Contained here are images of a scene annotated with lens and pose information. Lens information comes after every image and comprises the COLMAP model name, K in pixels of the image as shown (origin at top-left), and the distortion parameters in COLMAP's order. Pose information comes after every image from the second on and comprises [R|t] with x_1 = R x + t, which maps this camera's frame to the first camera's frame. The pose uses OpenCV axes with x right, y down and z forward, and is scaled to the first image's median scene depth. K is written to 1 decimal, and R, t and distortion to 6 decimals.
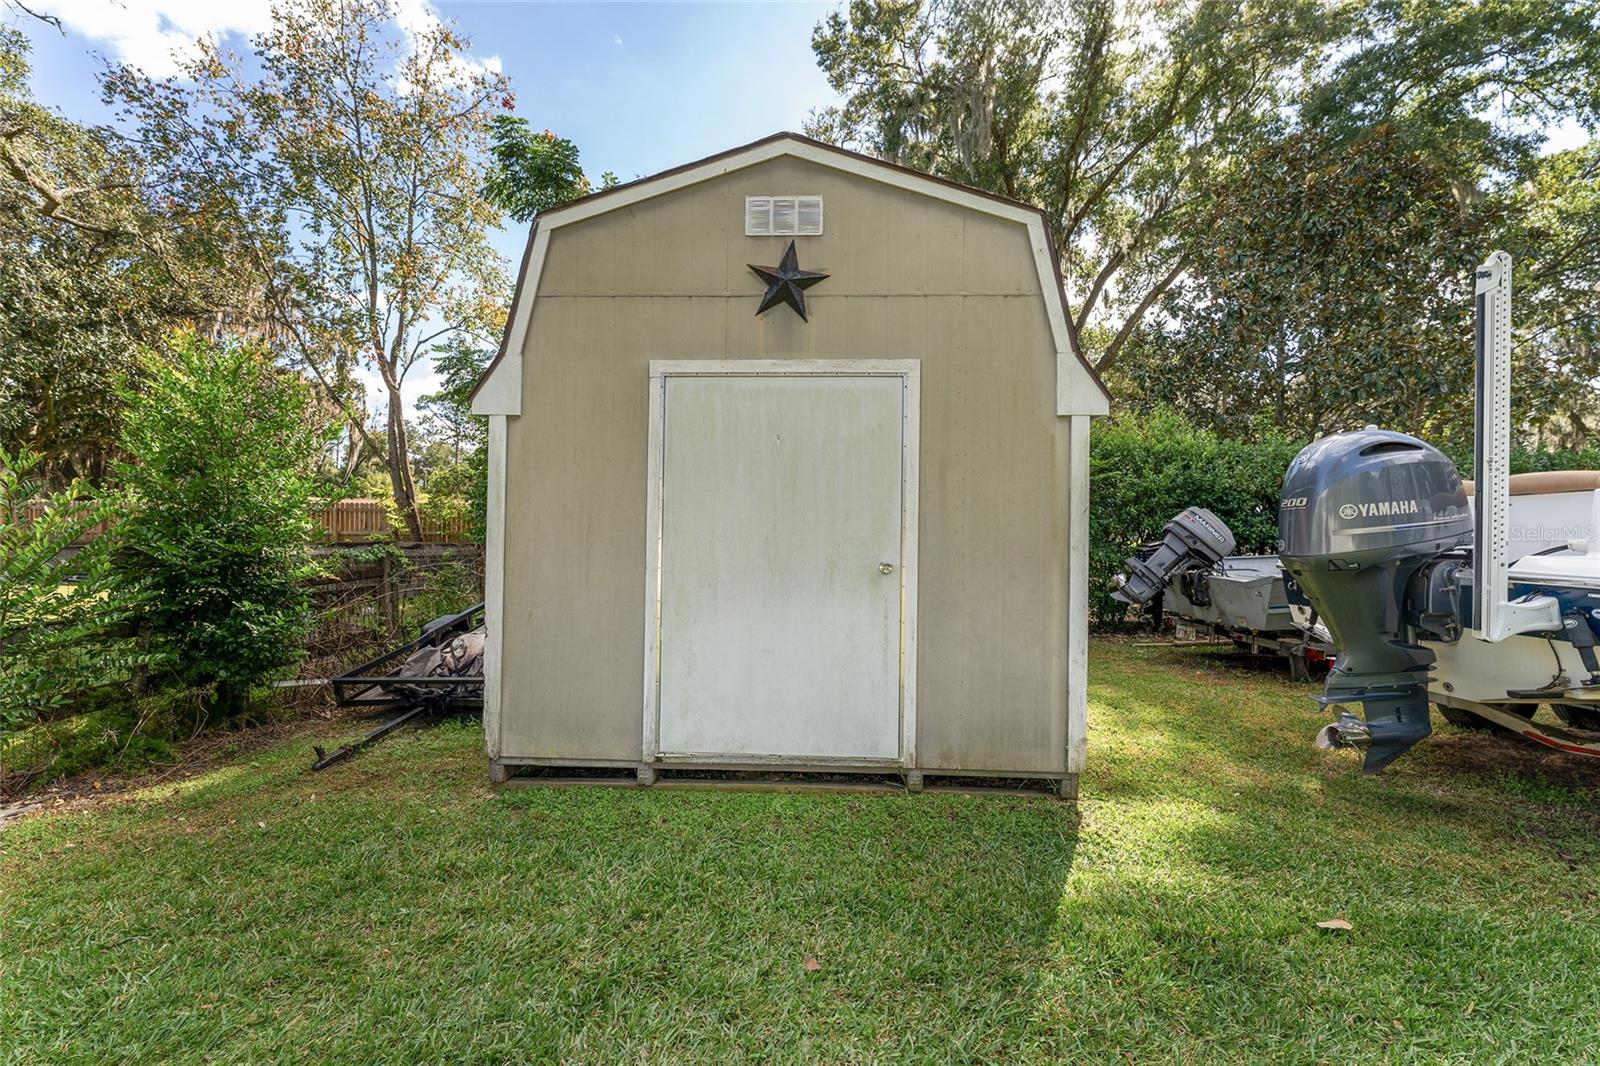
lens RADIAL K [[668.6, 0, 798.9], [0, 668.6, 523.6], [0, 0, 1]] dist [-0.001138, -0.000274]
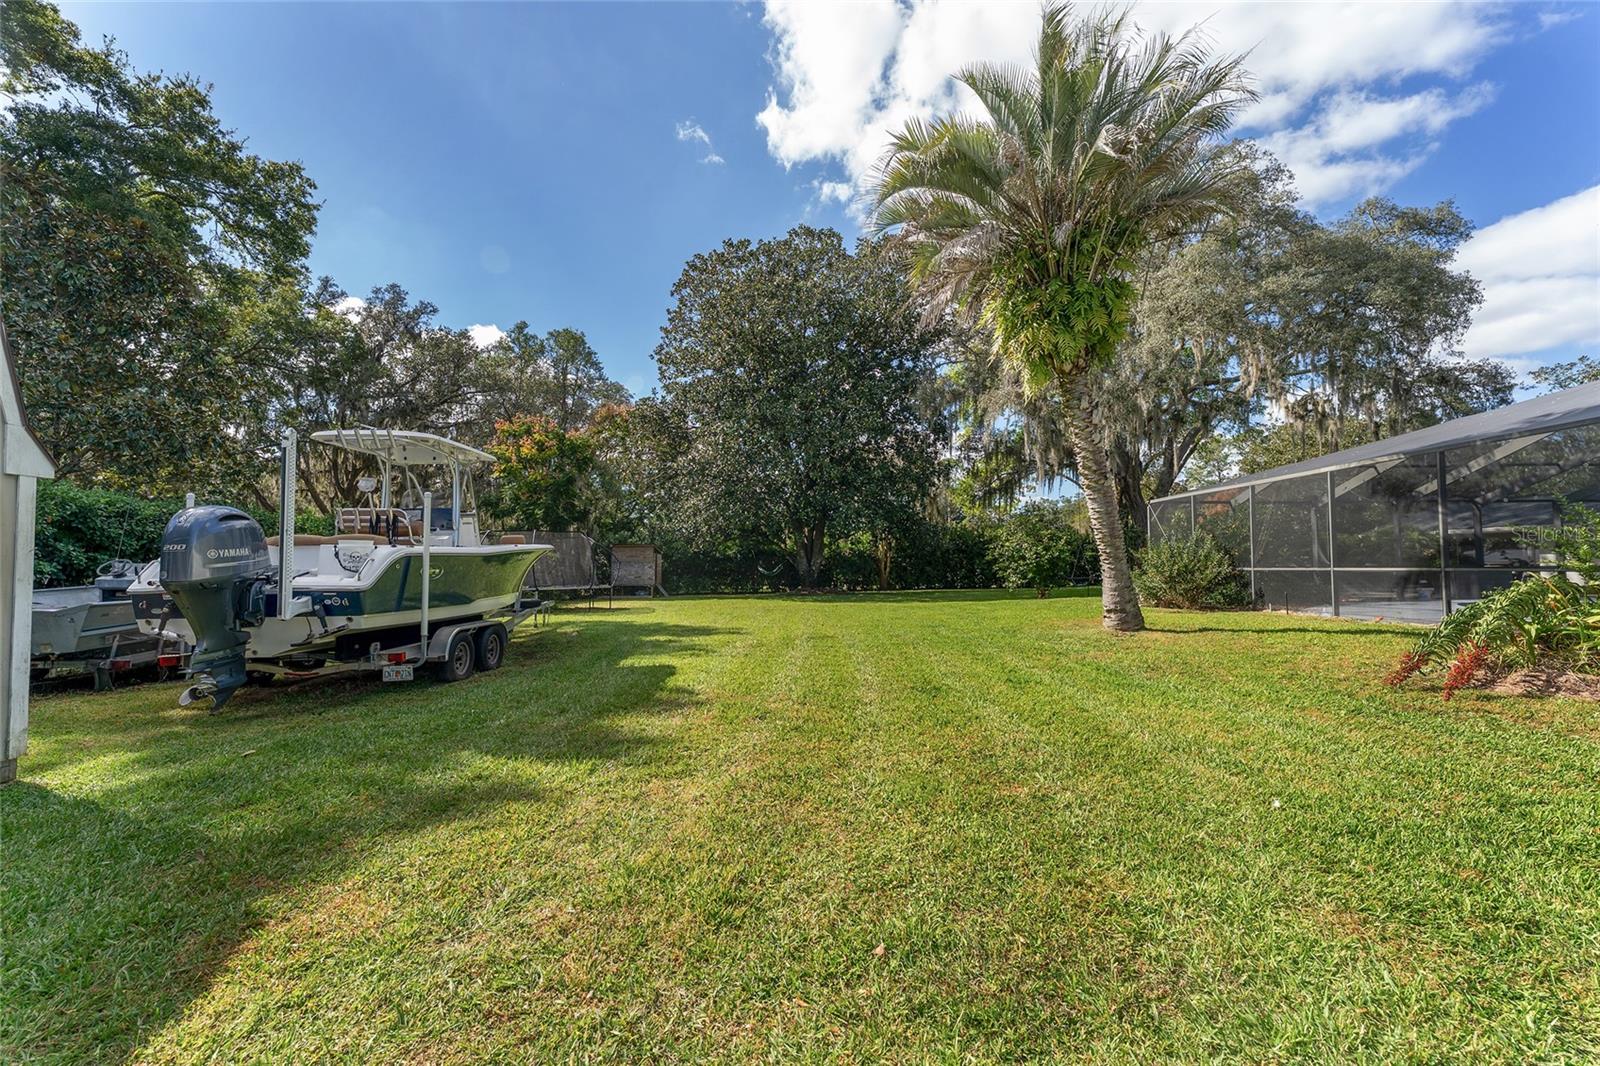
lens RADIAL K [[661.8, 0, 799.1], [0, 661.8, 560.8], [0, 0, 1]] dist [0.000034, -0.000027]
pose [[0.000340, 0.004213, 0.999991, -0.831745], [-0.005563, 0.999976, -0.004211, -0.002037], [-0.999984, -0.005561, 0.000364, -0.475984]]
